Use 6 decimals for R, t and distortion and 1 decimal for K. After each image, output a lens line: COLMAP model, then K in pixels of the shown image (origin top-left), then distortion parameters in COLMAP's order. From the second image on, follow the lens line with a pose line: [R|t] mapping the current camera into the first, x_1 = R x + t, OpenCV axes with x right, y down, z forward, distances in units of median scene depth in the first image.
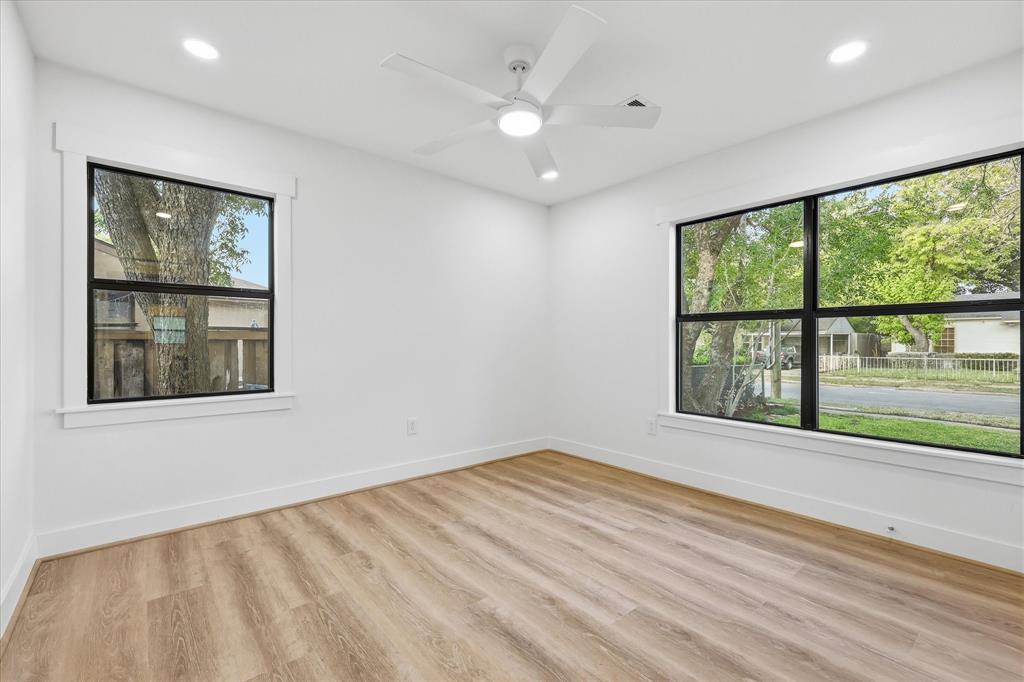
lens RADIAL K [[451.4, 0, 511.3], [0, 451.4, 342.4], [0, 0, 1]] dist [0.001028, 0.000214]
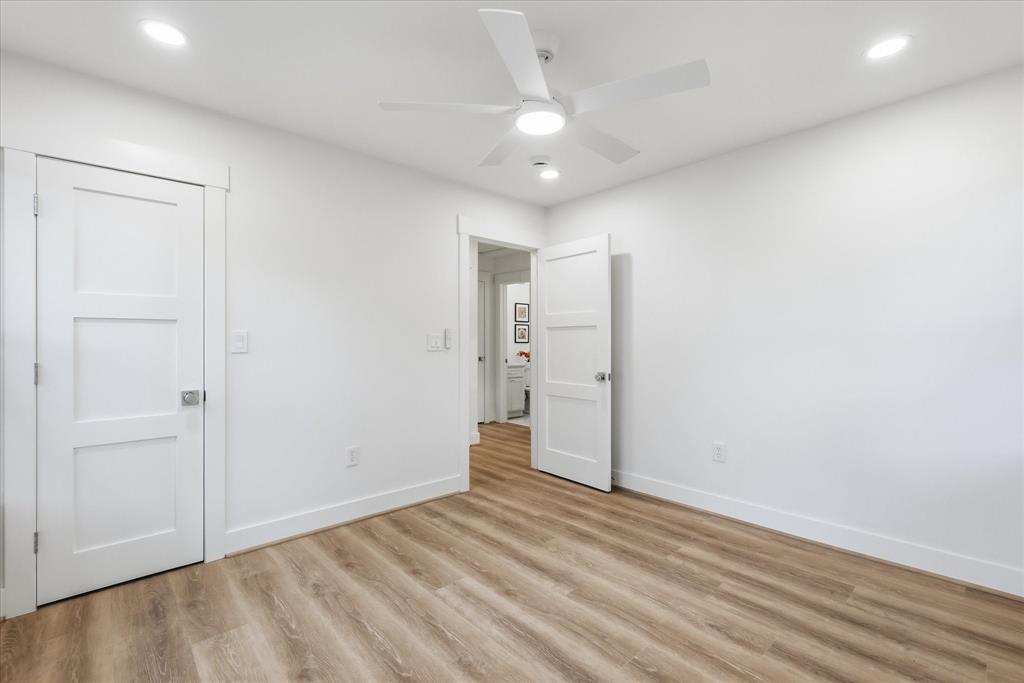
lens RADIAL K [[451.4, 0, 511.3], [0, 451.4, 342.9], [0, 0, 1]] dist [0.001028, 0.000214]
pose [[-0.999172, 0.000226, -0.040690, 0.123167], [0.000221, 1.000000, 0.000143, -0.054390], [0.040690, 0.000134, -0.999172, 2.049848]]
